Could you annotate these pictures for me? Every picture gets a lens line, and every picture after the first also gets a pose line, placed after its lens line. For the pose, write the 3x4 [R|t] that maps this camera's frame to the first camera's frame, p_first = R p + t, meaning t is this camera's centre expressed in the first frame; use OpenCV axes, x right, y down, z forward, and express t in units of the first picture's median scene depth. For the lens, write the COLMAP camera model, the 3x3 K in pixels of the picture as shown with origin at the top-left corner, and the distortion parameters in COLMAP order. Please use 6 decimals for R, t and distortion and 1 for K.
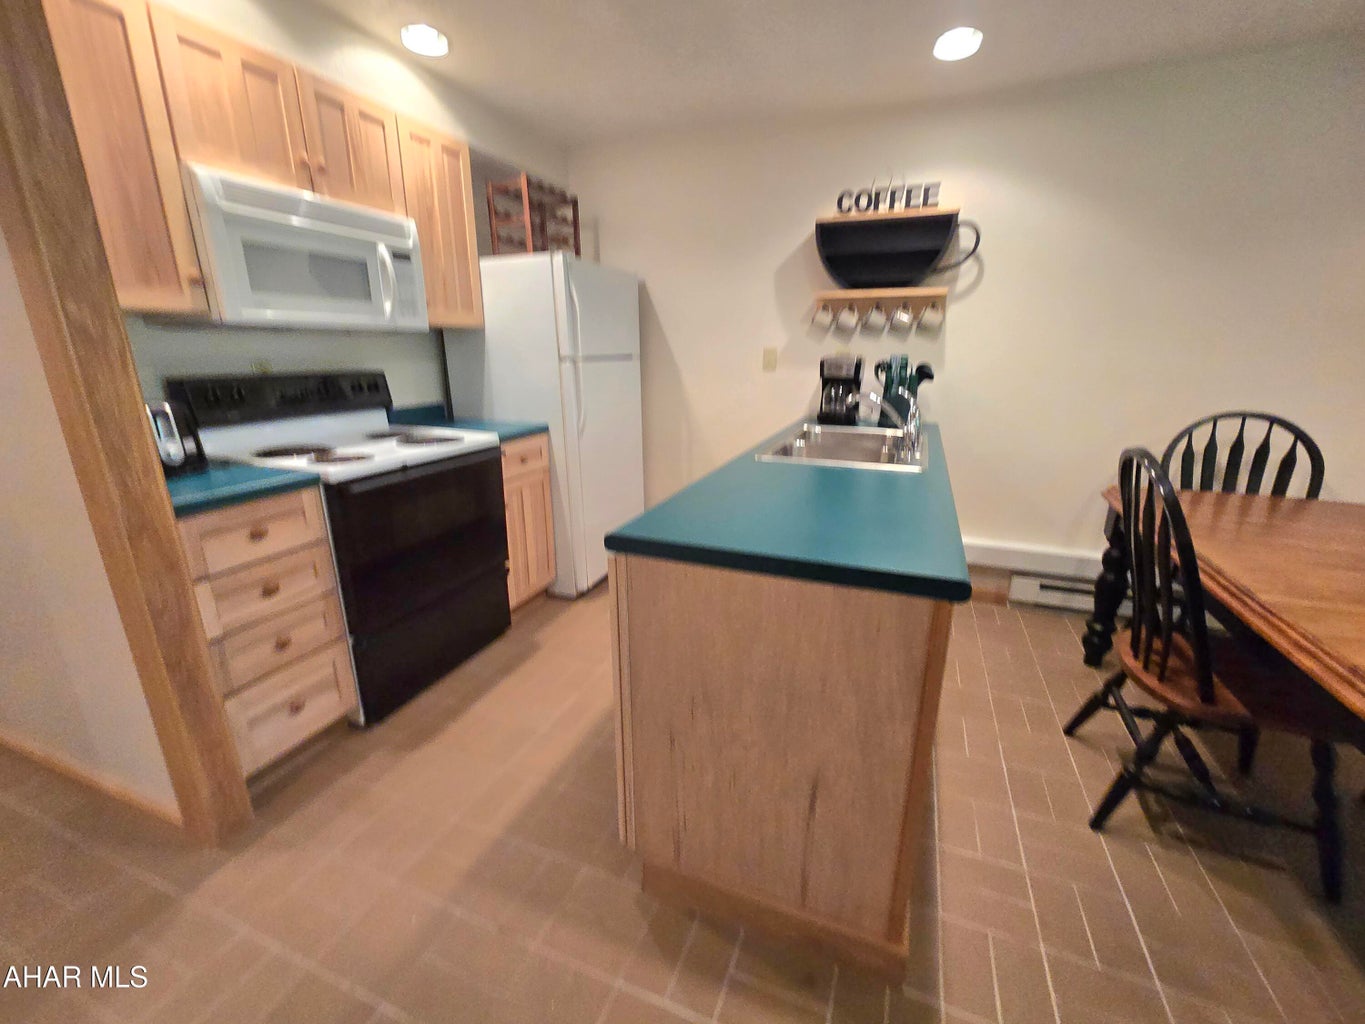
lens RADIAL K [[570.4, 0, 682.5], [0, 570.4, 512.0], [0, 0, 1]] dist [-0.001808, -0.000037]
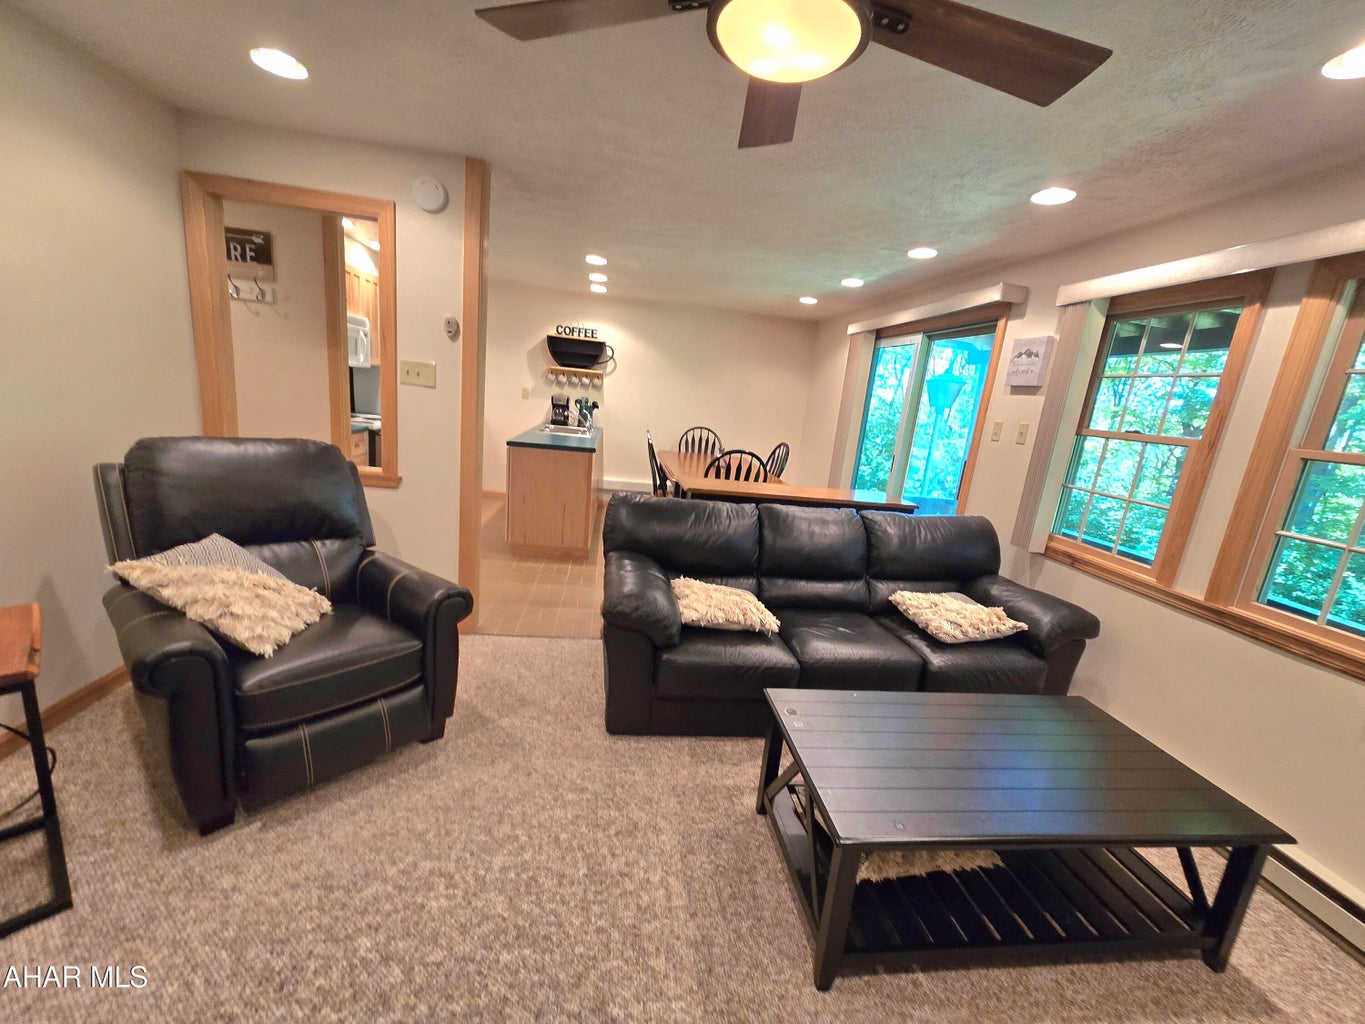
lens RADIAL K [[579.0, 0, 685.8], [0, 579.0, 531.9], [0, 0, 1]] dist [-0.014963, 0.000022]
pose [[0.874459, -0.032015, 0.484041, -0.479389], [0.040744, 0.999141, -0.007523, 0.354186], [-0.483385, 0.026300, 0.875013, -1.428399]]
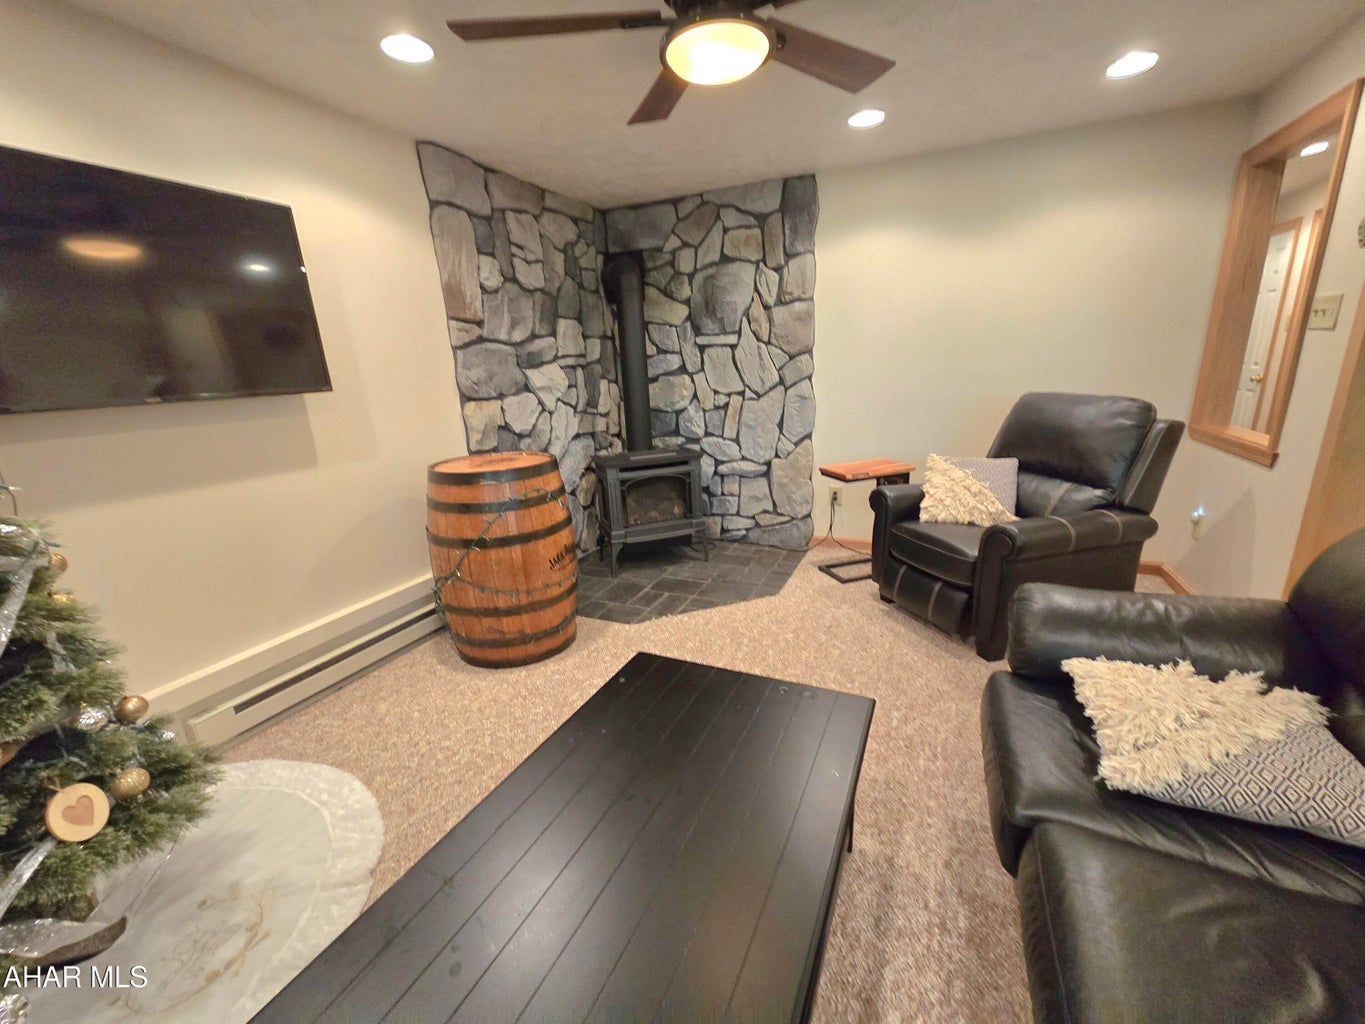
lens RADIAL K [[547.1, 0, 682.5], [0, 547.1, 512.0], [0, 0, 1]] dist [-0.006837, -0.000667]
pose [[-0.067799, 0.254516, -0.964689, 0.552885], [-0.225400, 0.938008, 0.263318, 0.279287], [0.971904, 0.235293, -0.006228, -0.987194]]
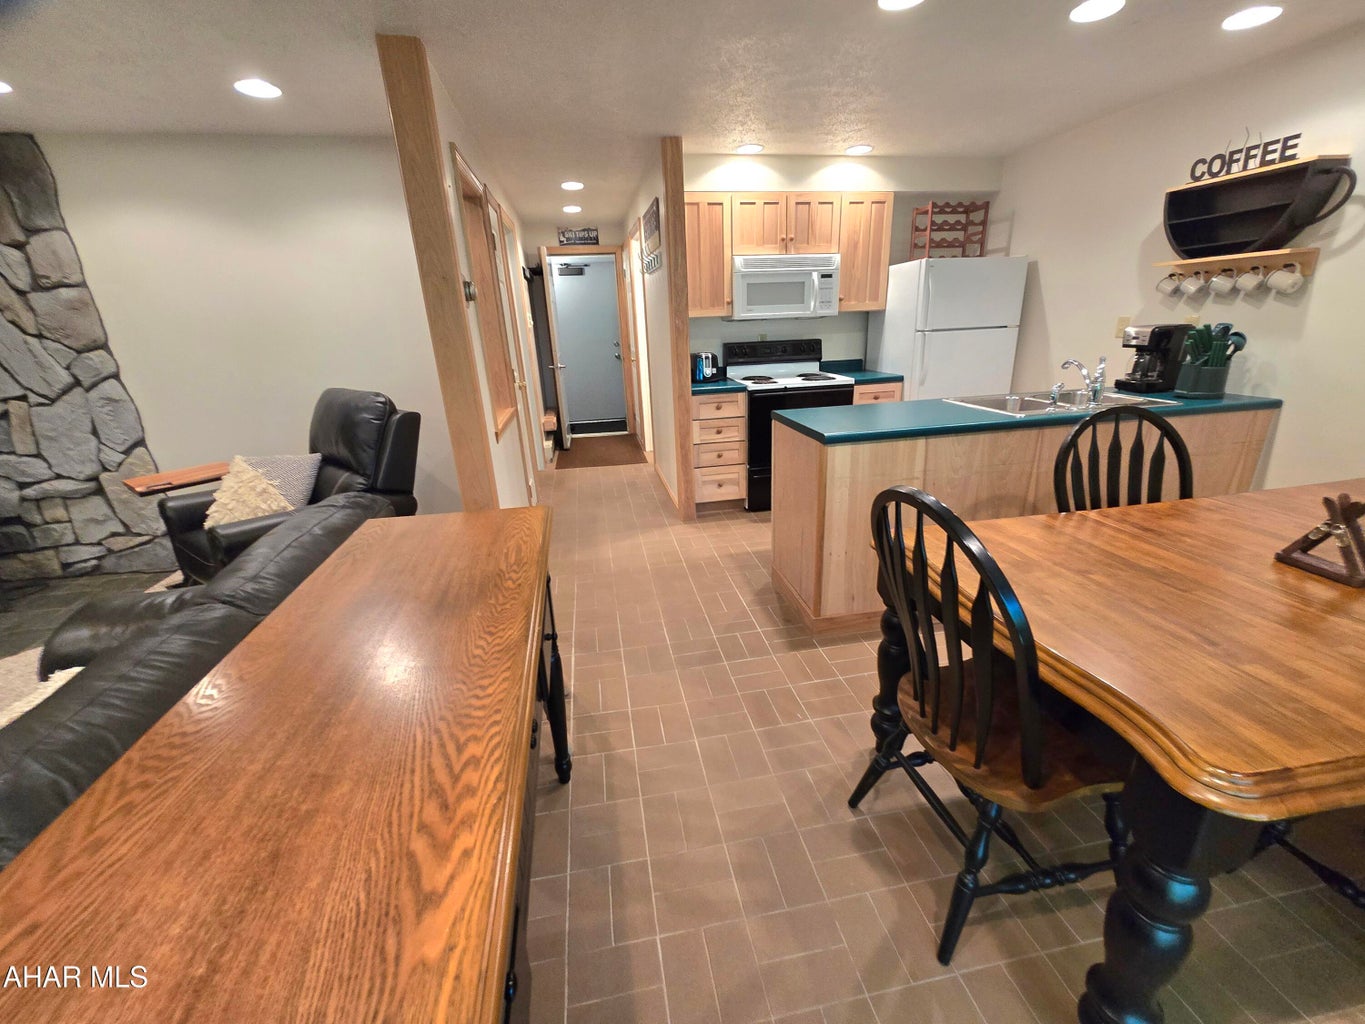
lens RADIAL K [[547.1, 0, 682.5], [0, 547.1, 512.0], [0, 0, 1]] dist [-0.006837, -0.000667]
pose [[0.518266, 0.257286, -0.815600, 0.835101], [-0.195937, 0.964029, 0.179602, 0.054495], [0.832472, 0.066725, 0.550035, -0.279006]]
